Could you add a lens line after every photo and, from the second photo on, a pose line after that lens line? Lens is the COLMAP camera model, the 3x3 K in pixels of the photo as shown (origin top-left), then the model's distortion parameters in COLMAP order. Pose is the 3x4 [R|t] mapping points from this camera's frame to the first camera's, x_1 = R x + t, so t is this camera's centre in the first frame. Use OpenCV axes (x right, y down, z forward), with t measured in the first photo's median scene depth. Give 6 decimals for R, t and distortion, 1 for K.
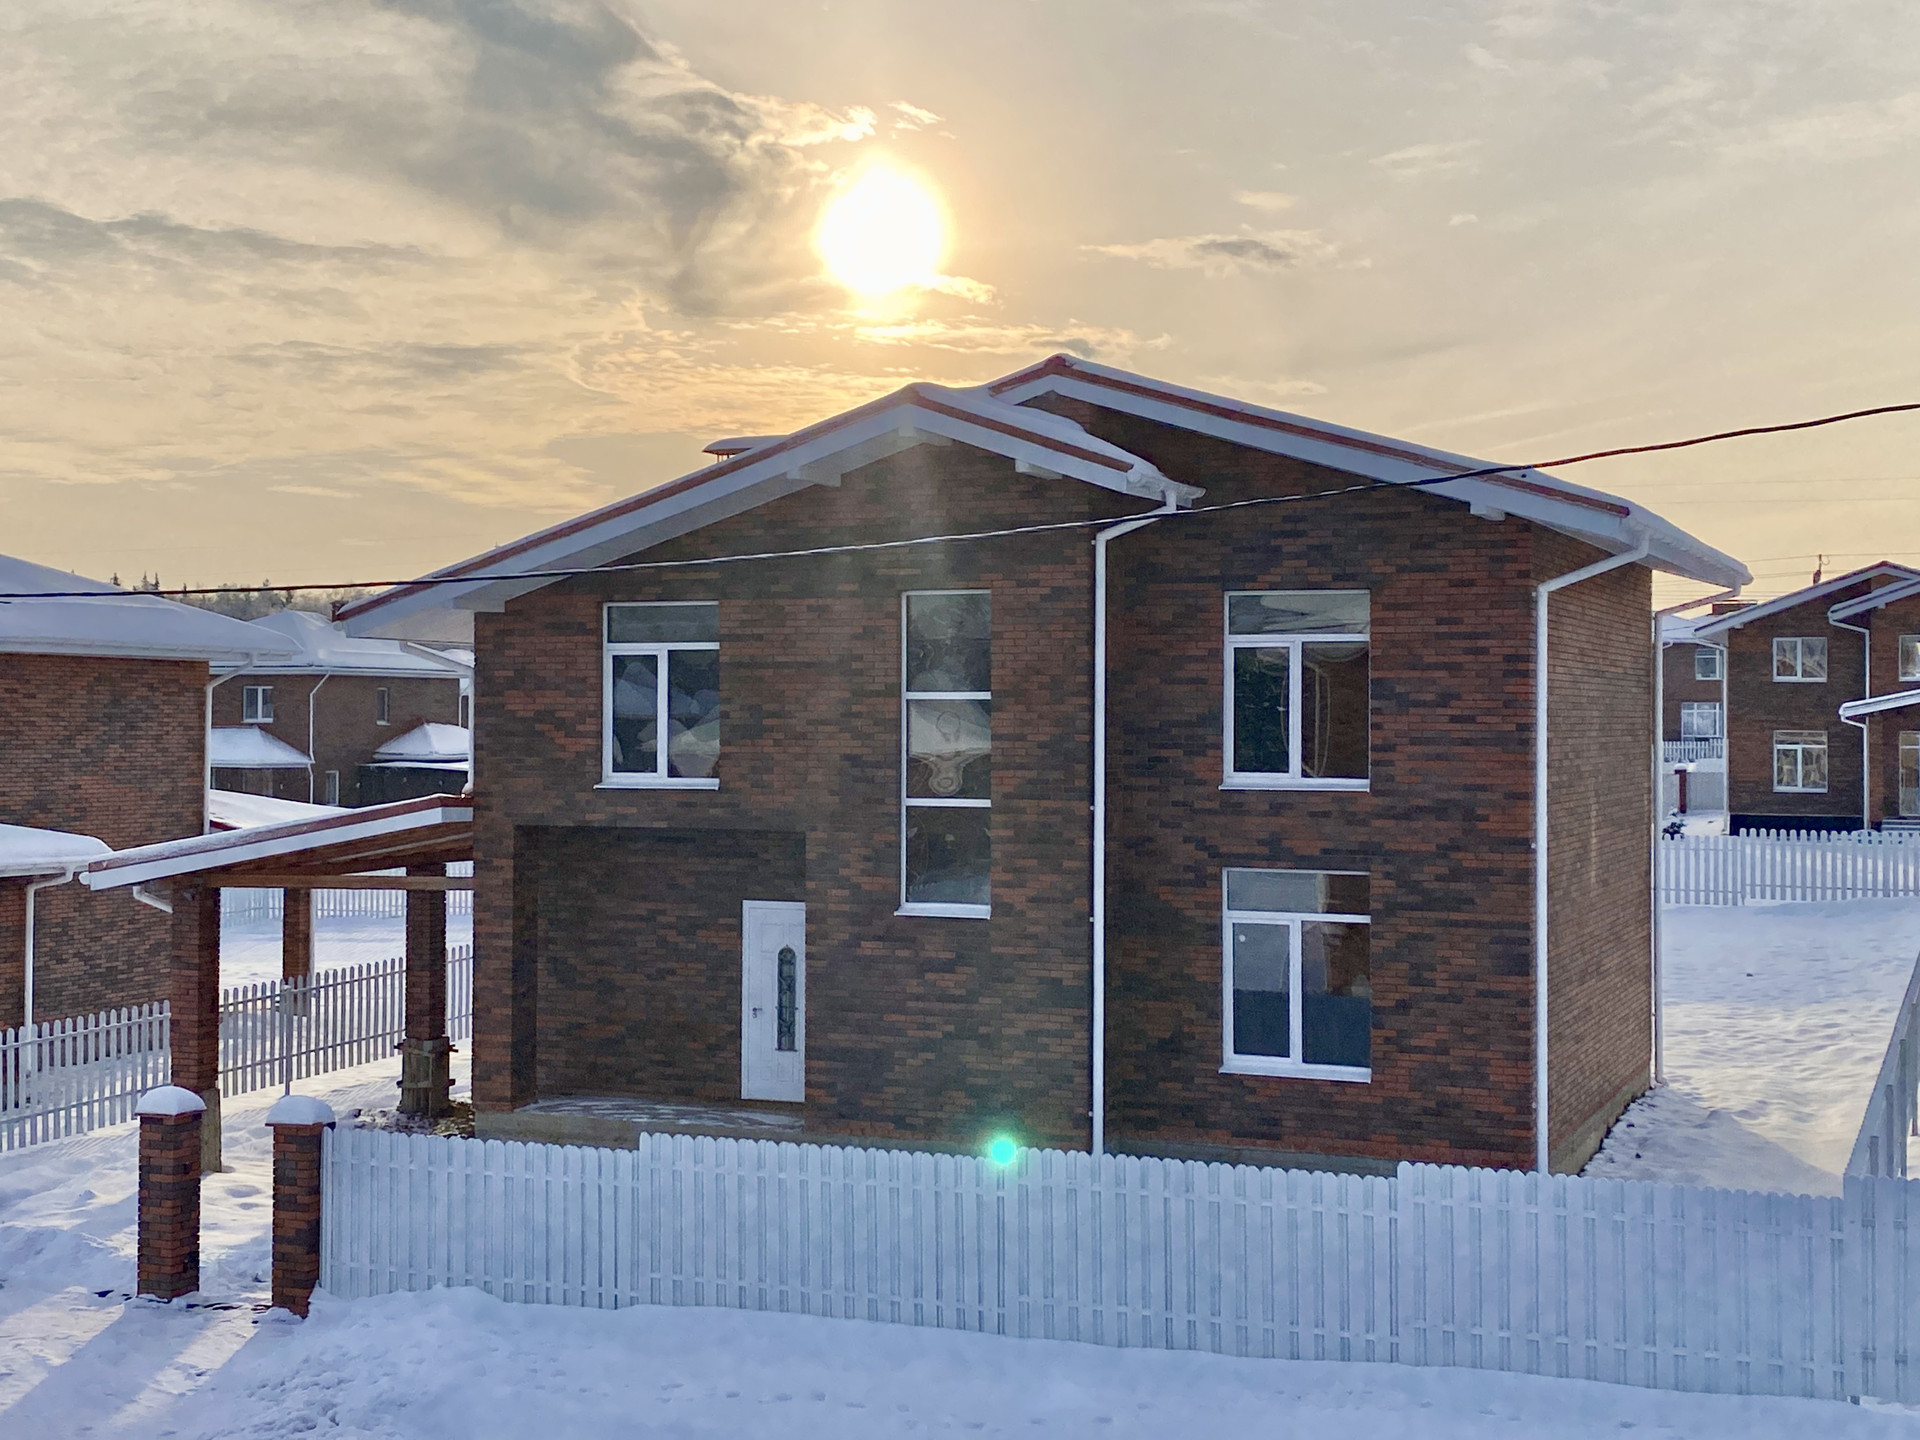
lens RADIAL K [[2446.0, 0, 953.7], [0, 2446.0, 721.8], [0, 0, 1]] dist [0.037477, 0.000000]
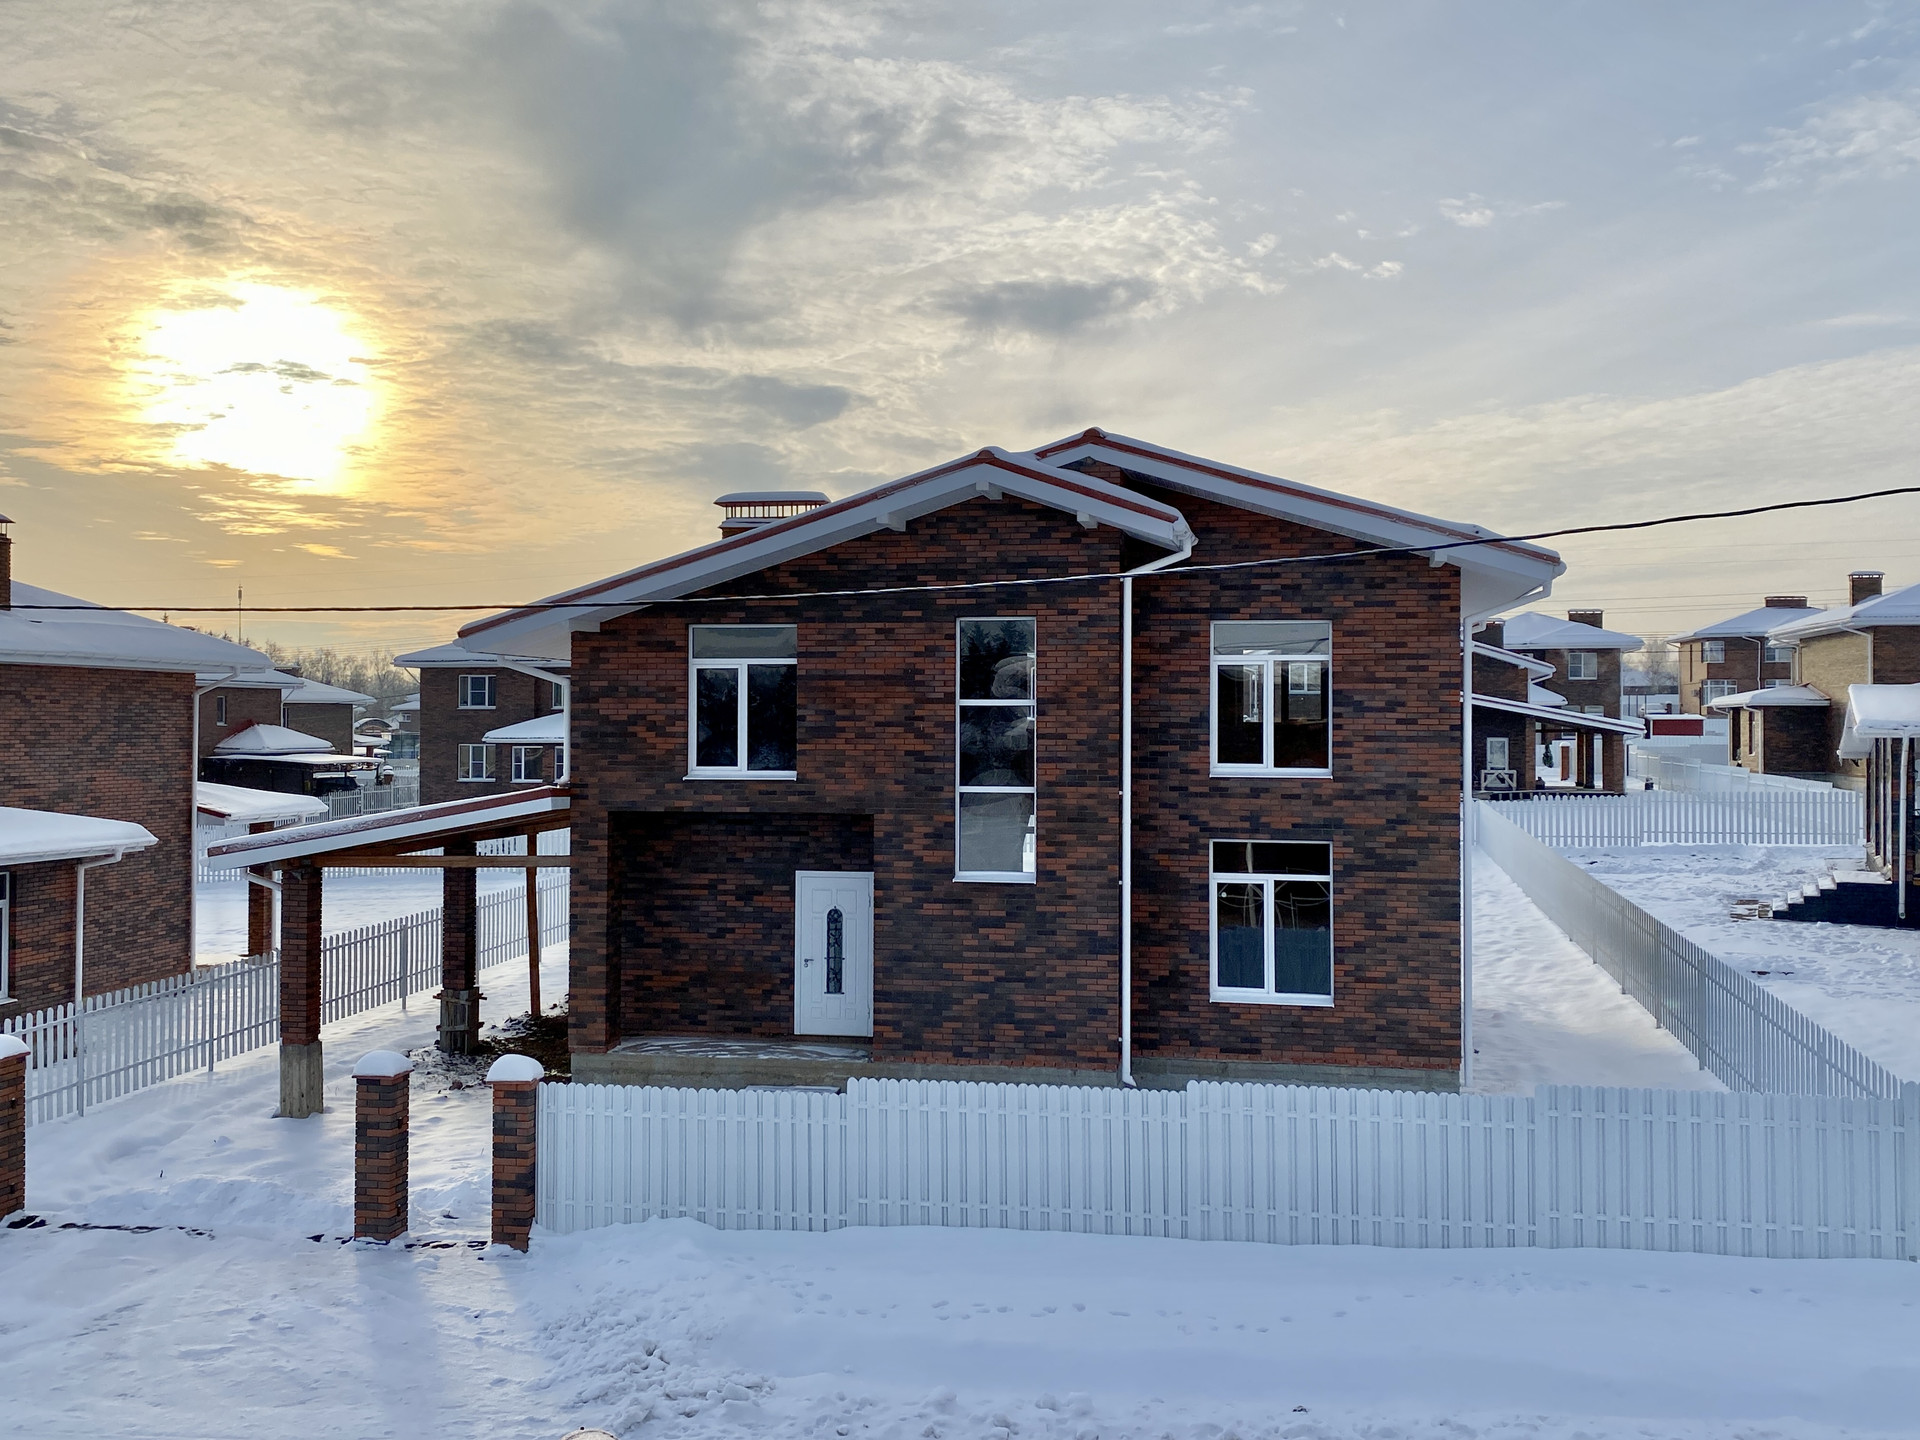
lens RADIAL K [[1761.2, 0, 970.3], [0, 1761.2, 706.4], [0, 0, 1]] dist [0.024609, 0.000000]
pose [[0.978603, 0.000532, 0.205758, -0.197682], [0.001206, 0.999965, -0.008319, -0.001423], [-0.205756, 0.008389, 0.978567, 0.135976]]
